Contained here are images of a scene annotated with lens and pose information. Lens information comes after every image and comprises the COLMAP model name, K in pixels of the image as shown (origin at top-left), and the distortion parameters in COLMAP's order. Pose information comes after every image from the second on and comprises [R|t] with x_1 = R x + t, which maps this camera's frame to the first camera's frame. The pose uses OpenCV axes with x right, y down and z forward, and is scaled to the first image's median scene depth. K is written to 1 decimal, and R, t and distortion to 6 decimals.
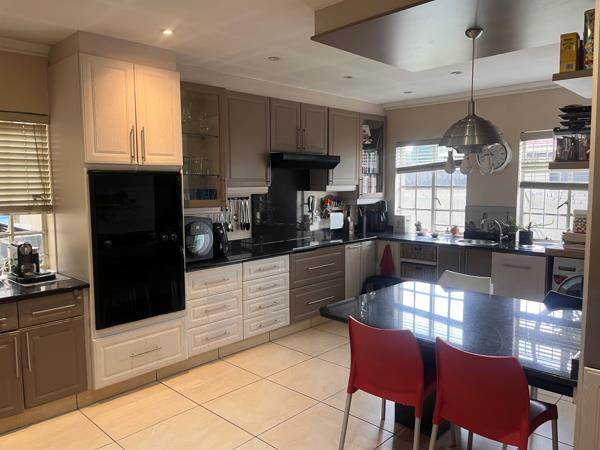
lens RADIAL K [[454.1, 0, 299.9], [0, 454.1, 224.4], [0, 0, 1]] dist [0.050073, -0.069217]
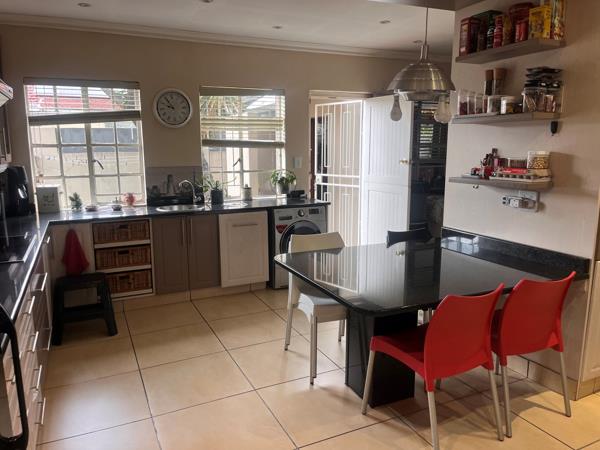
lens RADIAL K [[454.1, 0, 301.5], [0, 454.1, 225.1], [0, 0, 1]] dist [0.050073, -0.069217]
pose [[0.339559, -0.155058, 0.927716, -0.363772], [0.092091, 0.987060, 0.131270, -0.022938], [-0.936066, 0.040861, 0.349445, 0.493277]]
